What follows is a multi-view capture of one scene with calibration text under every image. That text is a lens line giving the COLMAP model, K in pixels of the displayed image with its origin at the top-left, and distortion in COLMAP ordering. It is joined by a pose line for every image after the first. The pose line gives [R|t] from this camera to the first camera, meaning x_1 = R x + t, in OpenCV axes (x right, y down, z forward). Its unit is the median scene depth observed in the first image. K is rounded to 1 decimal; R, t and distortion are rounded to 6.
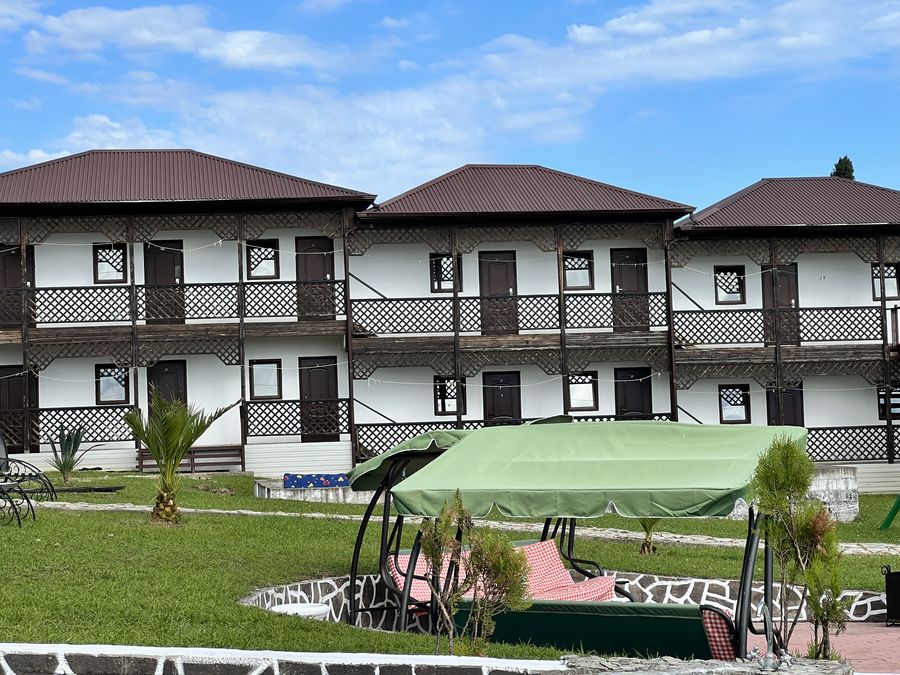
lens RADIAL K [[2005.6, 0, 458.8], [0, 2005.6, 338.0], [0, 0, 1]] dist [0.197664, 0.000000]
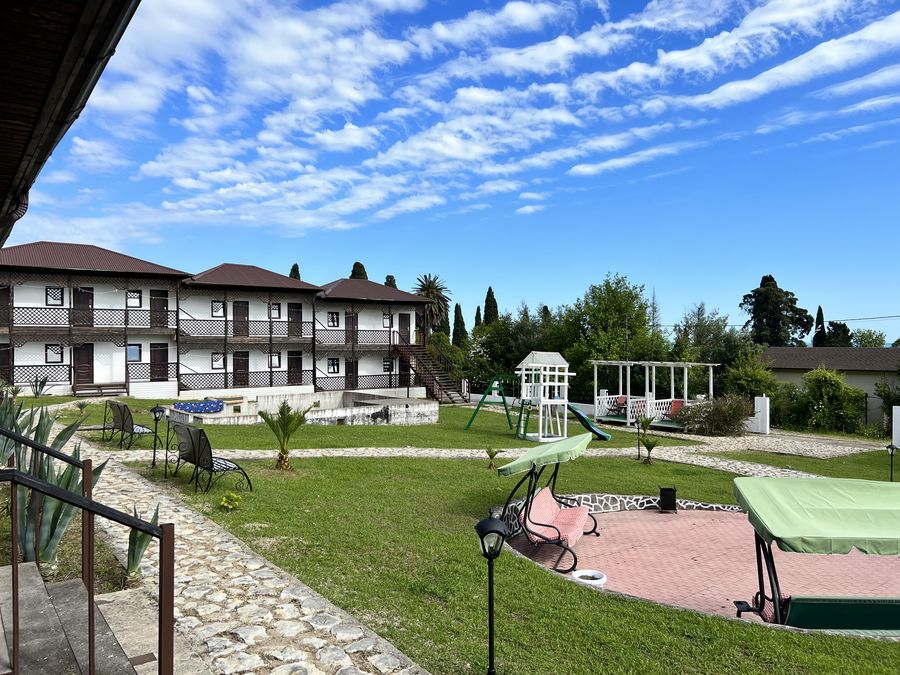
lens RADIAL K [[675.9, 0, 464.0], [0, 675.9, 335.1], [0, 0, 1]] dist [0.058291, -0.062395]
pose [[0.880126, 0.037303, 0.473272, -0.131630], [-0.045166, 0.998966, 0.005256, -0.019546], [-0.472587, -0.026002, 0.880900, 0.160140]]
